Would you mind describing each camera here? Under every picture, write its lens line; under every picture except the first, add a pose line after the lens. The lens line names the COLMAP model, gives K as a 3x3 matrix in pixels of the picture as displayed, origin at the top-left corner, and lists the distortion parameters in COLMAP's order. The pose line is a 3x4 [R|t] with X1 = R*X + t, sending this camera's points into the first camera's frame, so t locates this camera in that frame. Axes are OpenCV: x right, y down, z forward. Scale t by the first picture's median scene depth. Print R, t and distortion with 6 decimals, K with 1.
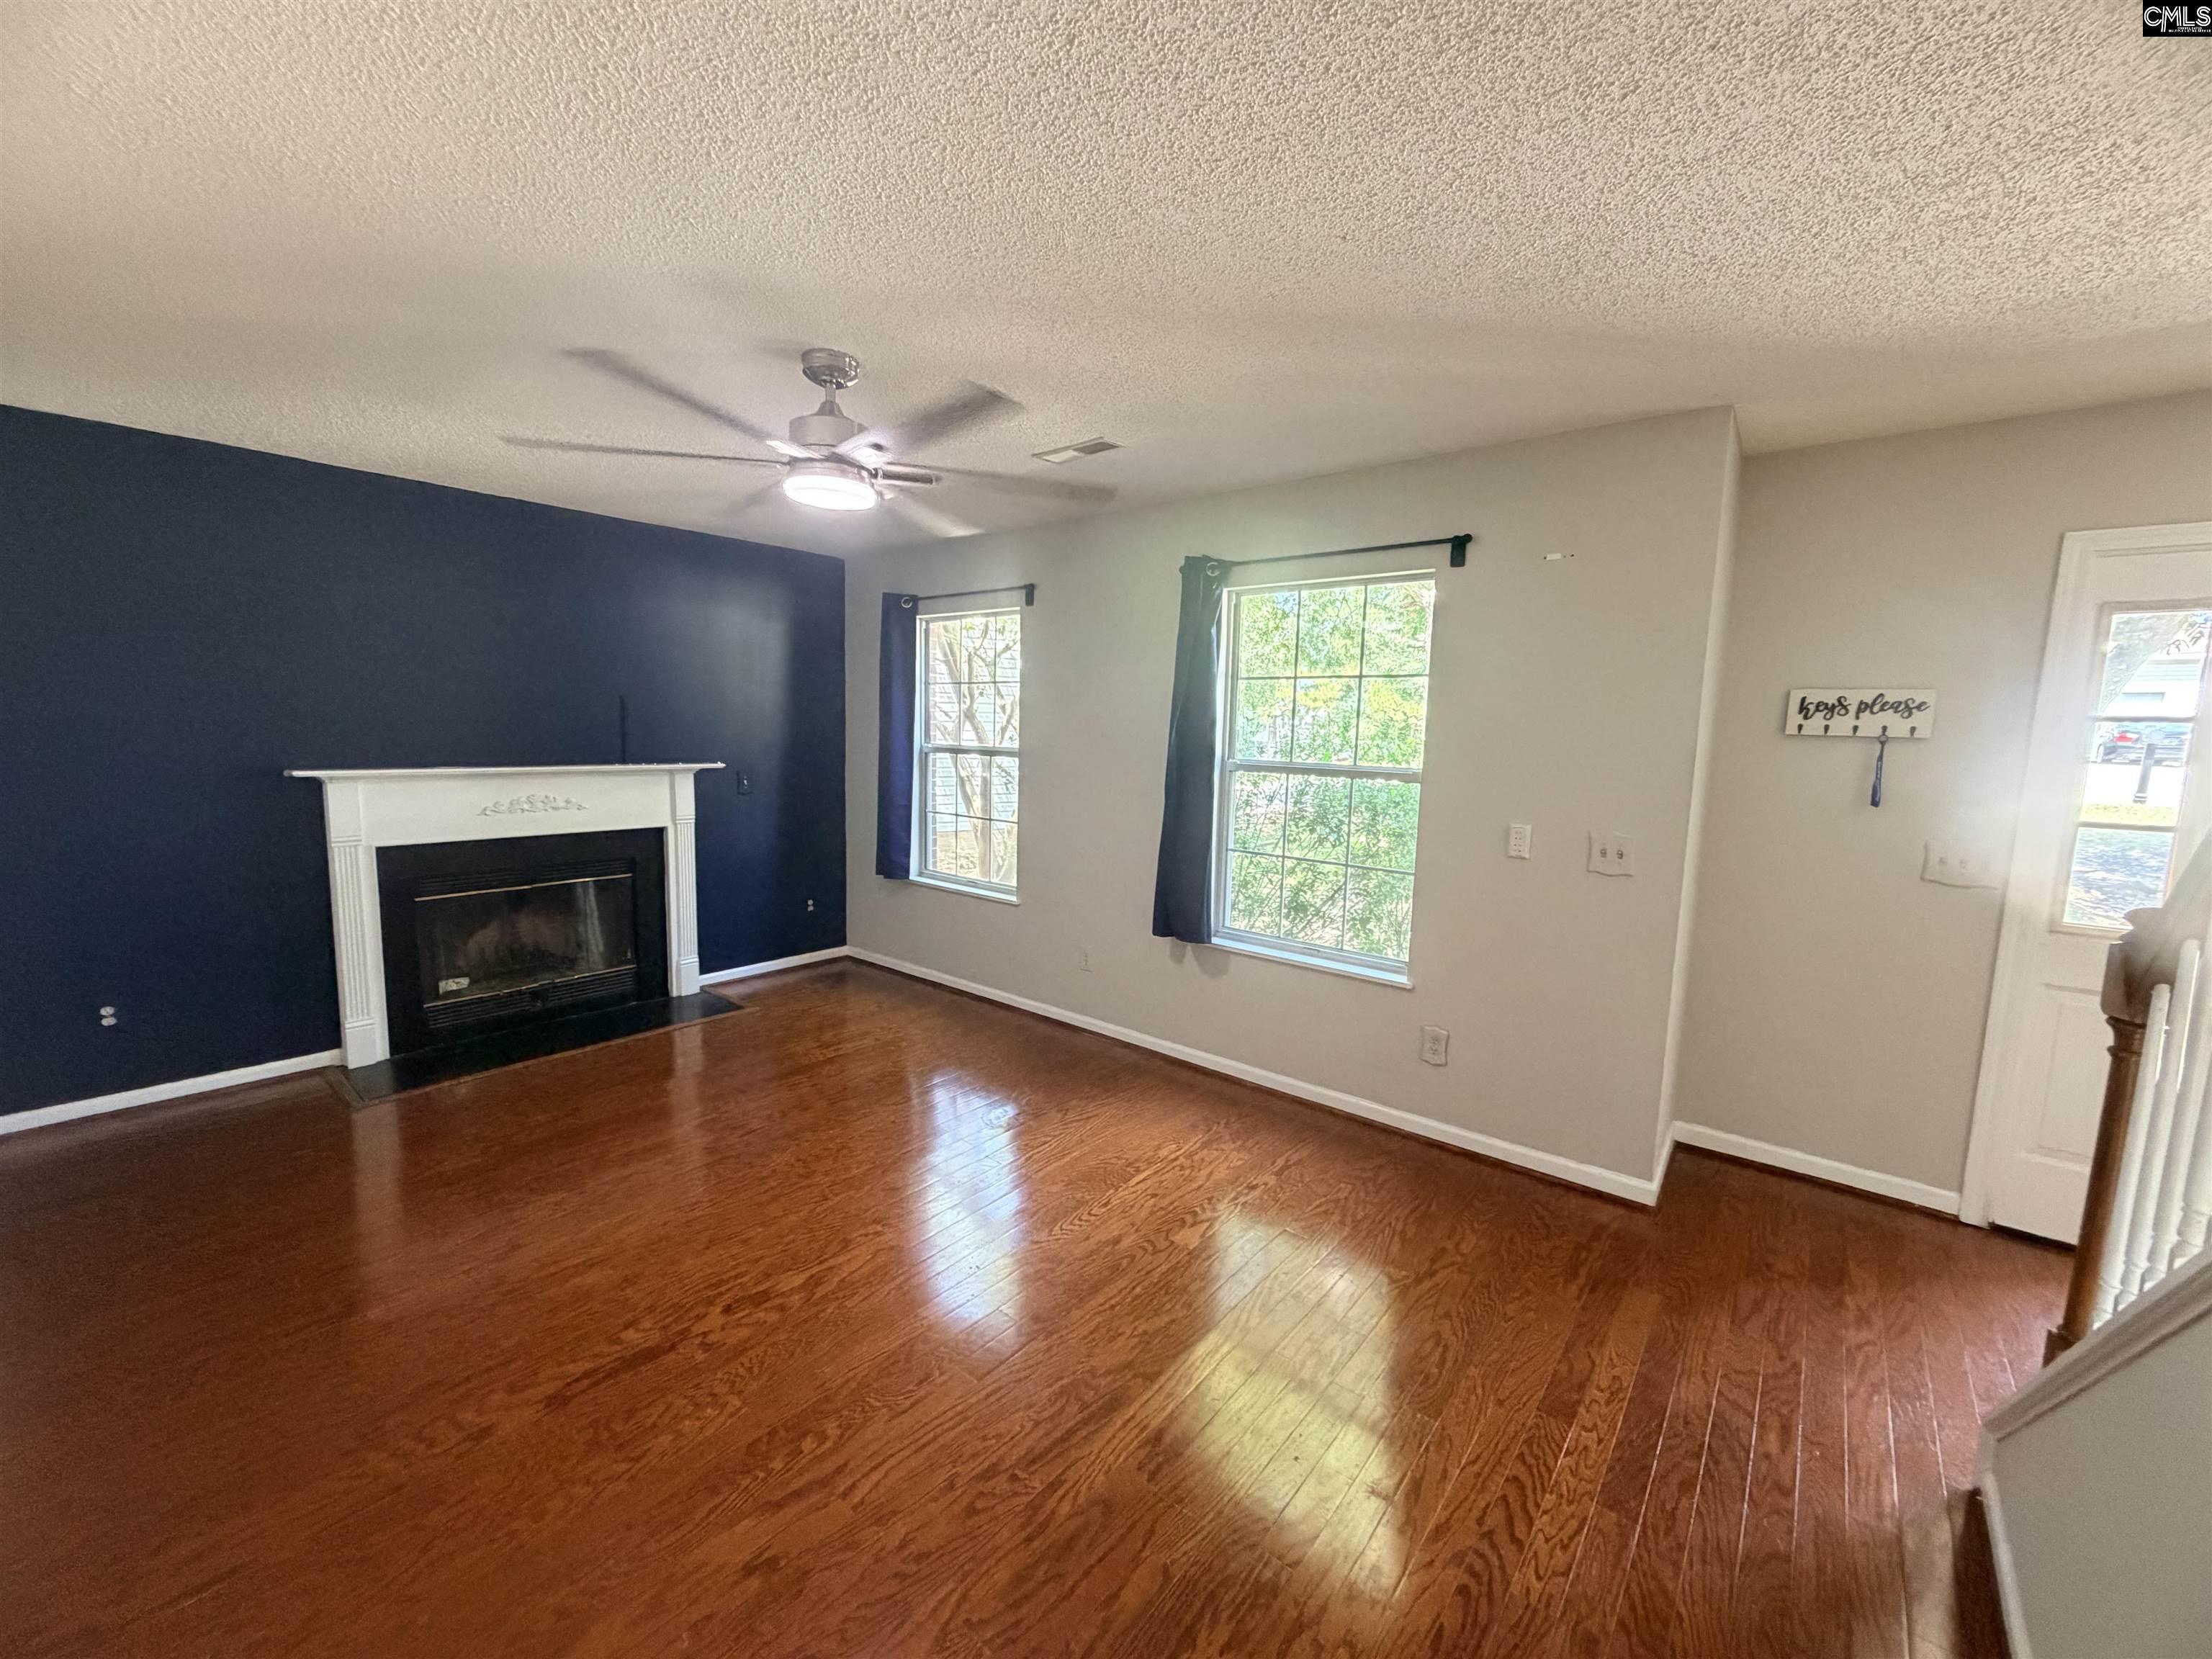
lens RADIAL K [[881.7, 0, 1097.0], [0, 881.7, 830.0], [0, 0, 1]] dist [0.001294, -0.000466]
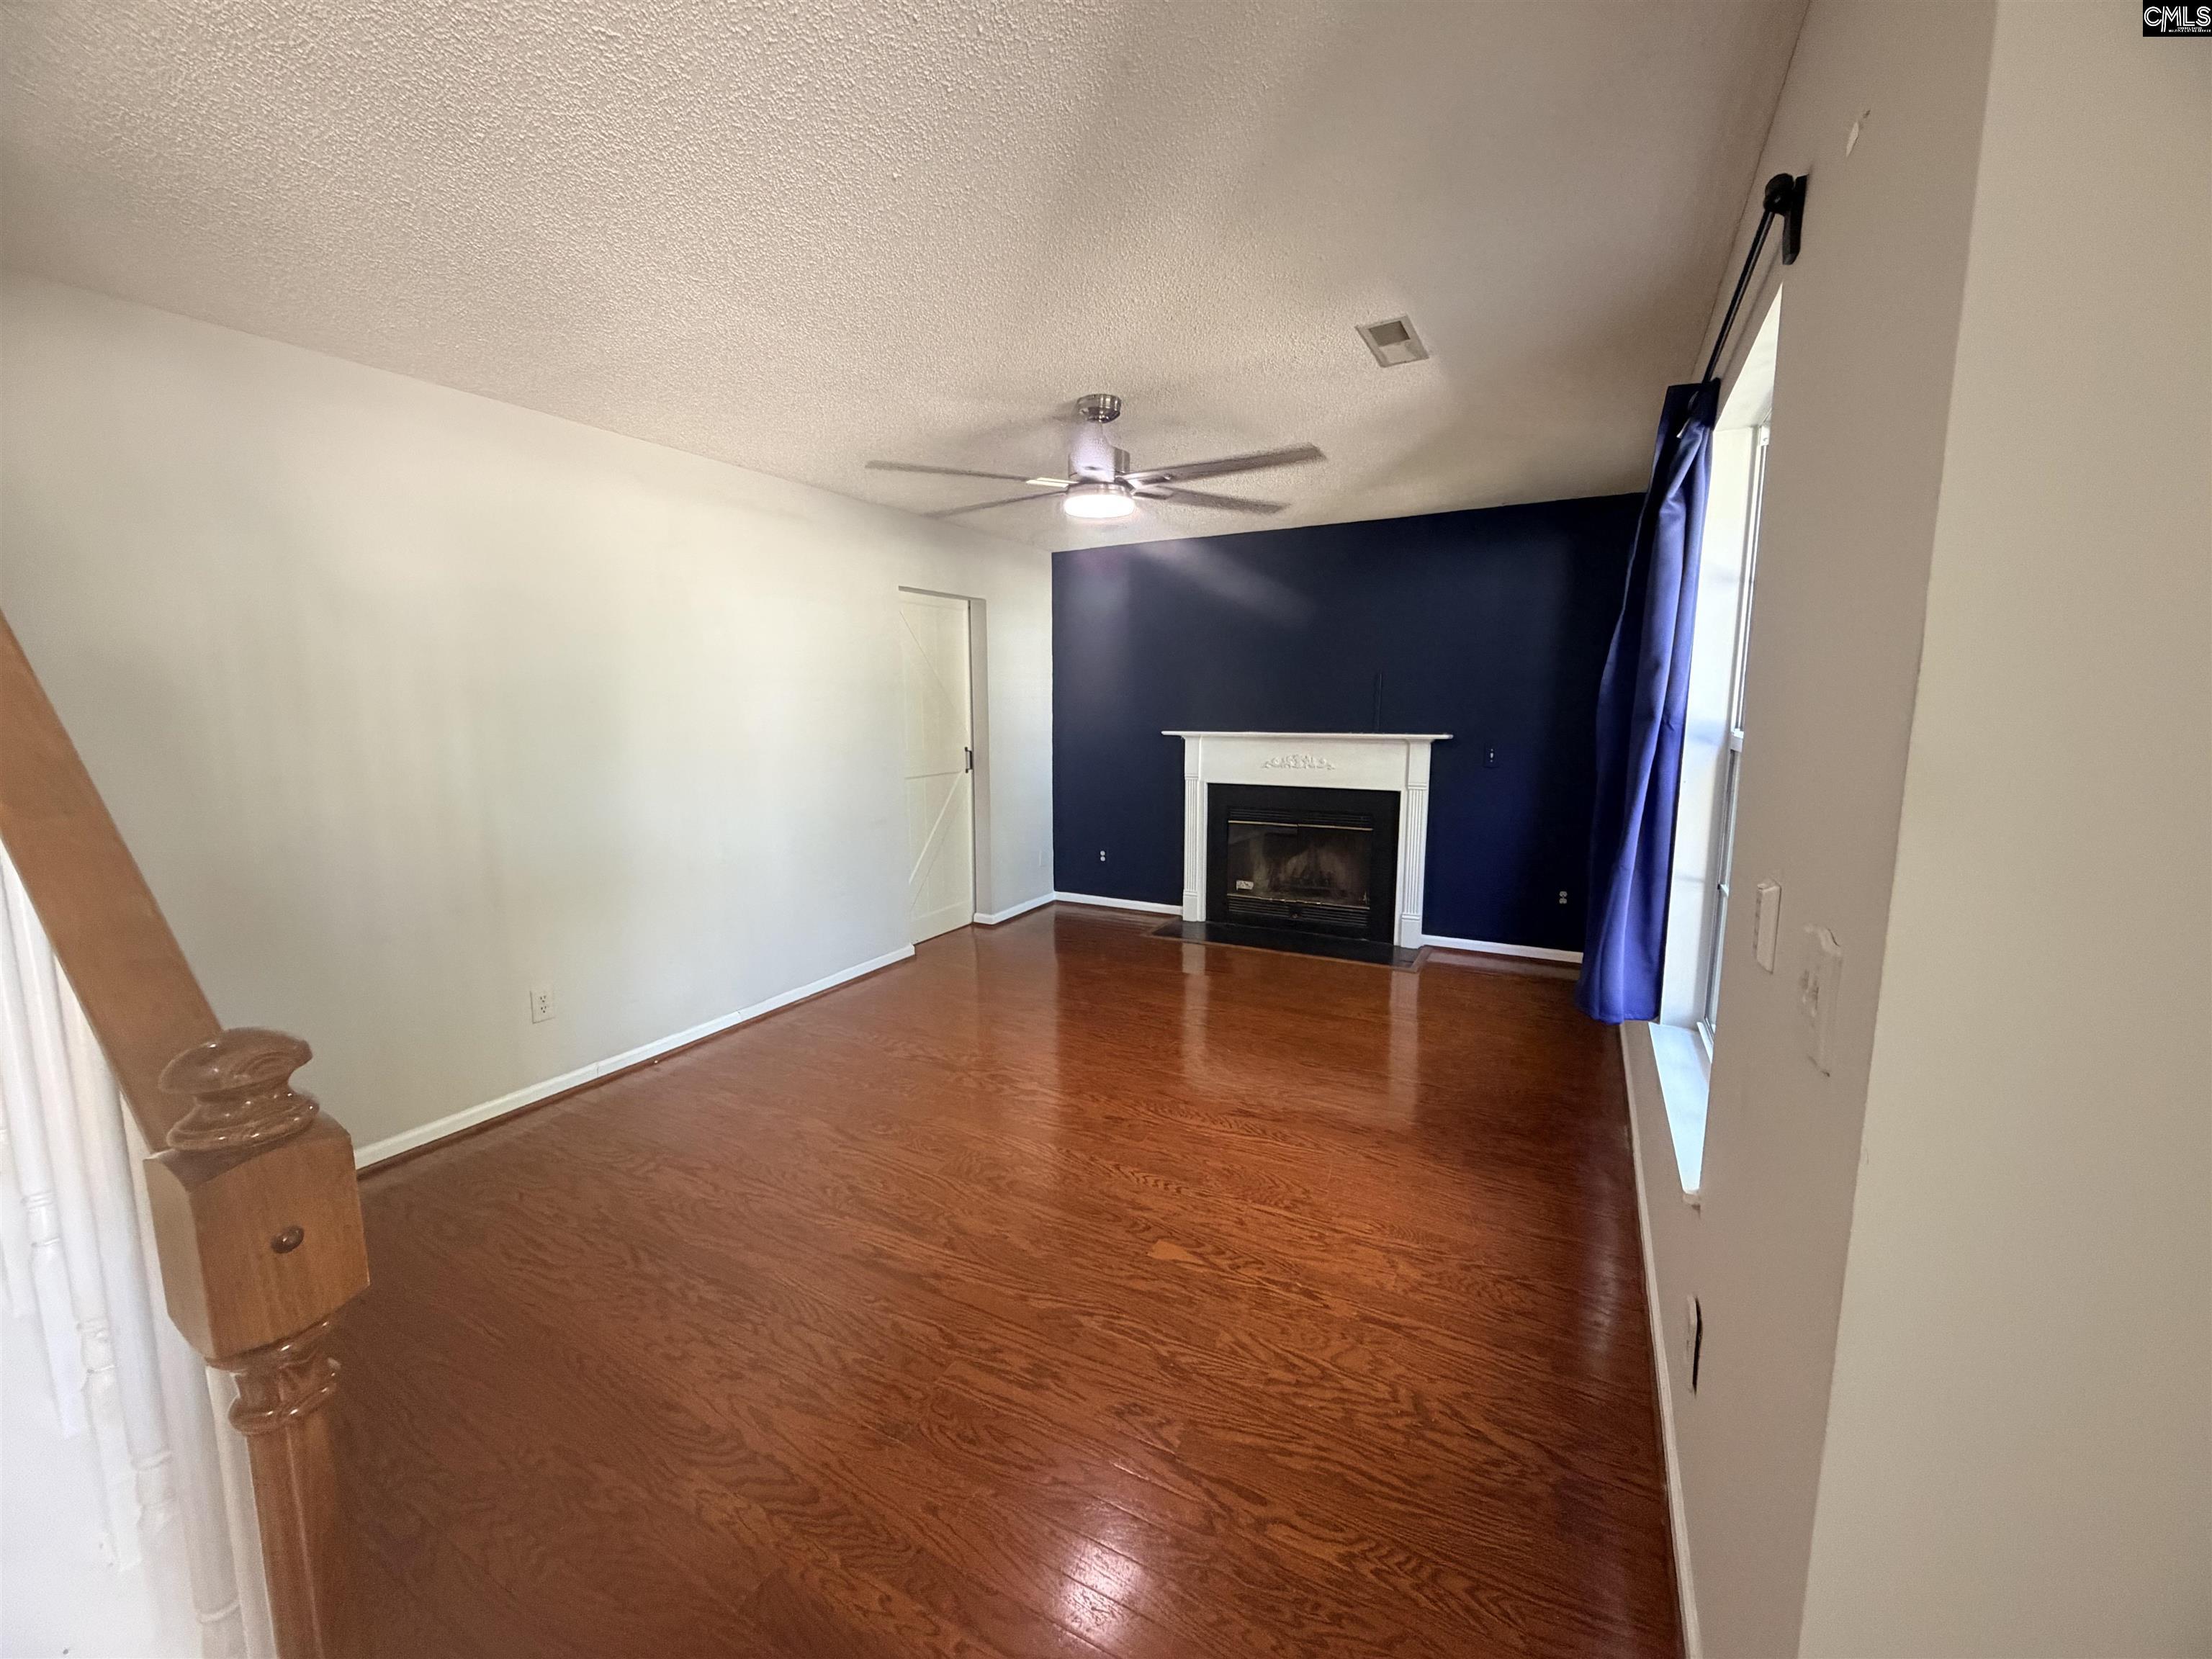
lens RADIAL K [[881.7, 0, 1102.3], [0, 881.7, 833.5], [0, 0, 1]] dist [0.001294, -0.000466]
pose [[0.193147, 0.118564, -0.973980, 0.656777], [-0.103249, 0.989617, 0.099992, -0.028566], [0.975722, 0.081250, 0.203383, 0.517897]]
